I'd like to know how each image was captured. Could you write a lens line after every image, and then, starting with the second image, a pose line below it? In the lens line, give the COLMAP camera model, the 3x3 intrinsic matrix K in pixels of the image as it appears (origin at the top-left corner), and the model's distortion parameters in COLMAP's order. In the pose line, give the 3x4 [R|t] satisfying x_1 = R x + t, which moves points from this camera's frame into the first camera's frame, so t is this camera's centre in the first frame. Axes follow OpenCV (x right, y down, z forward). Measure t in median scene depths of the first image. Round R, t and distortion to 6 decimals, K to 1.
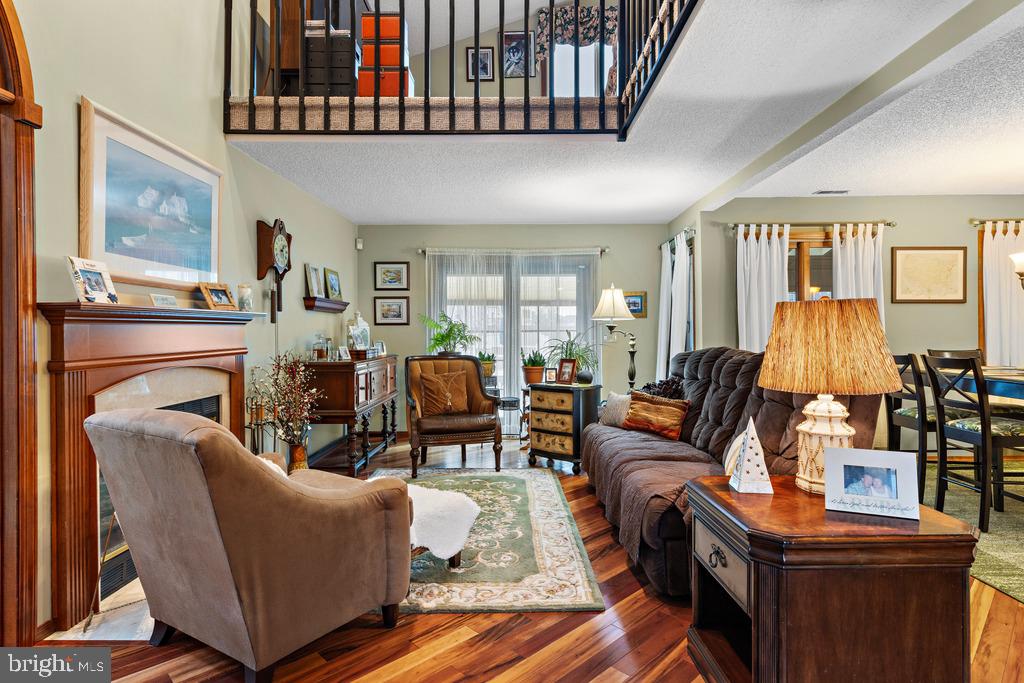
lens RADIAL K [[550.6, 0, 517.8], [0, 550.6, 333.3], [0, 0, 1]] dist [0.001884, 0.001914]
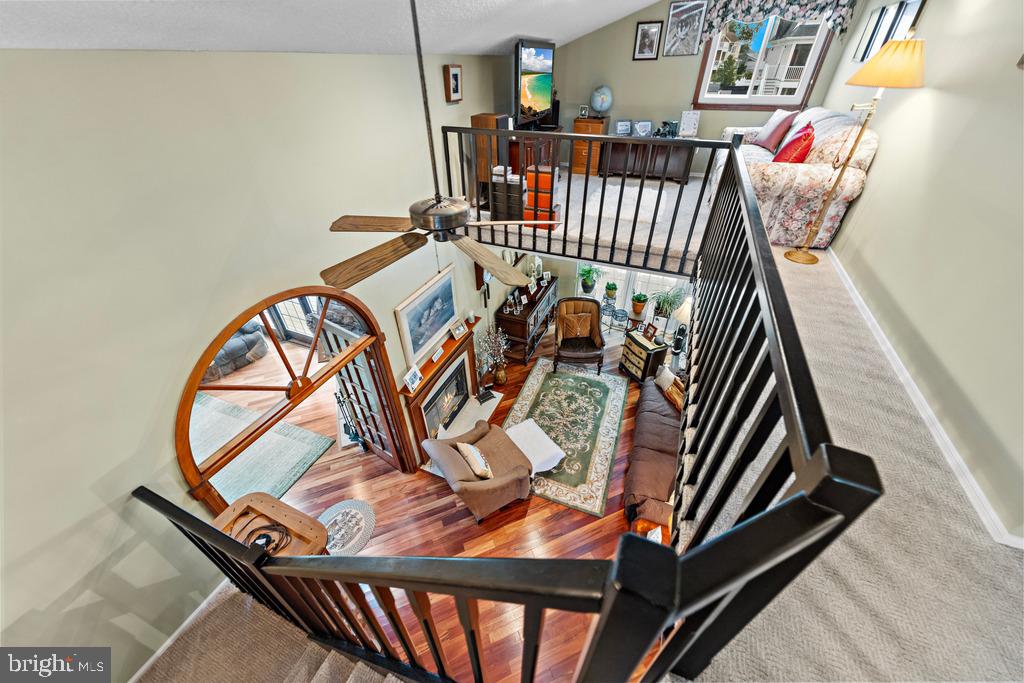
lens RADIAL K [[373.7, 0, 515.8], [0, 373.7, 335.0], [0, 0, 1]] dist [0.001475, 0.000029]
pose [[0.923013, 0.220179, -0.315543, 0.100271], [0.006901, 0.810482, 0.585722, -0.813440], [0.384706, -0.542807, 0.746567, 0.010155]]
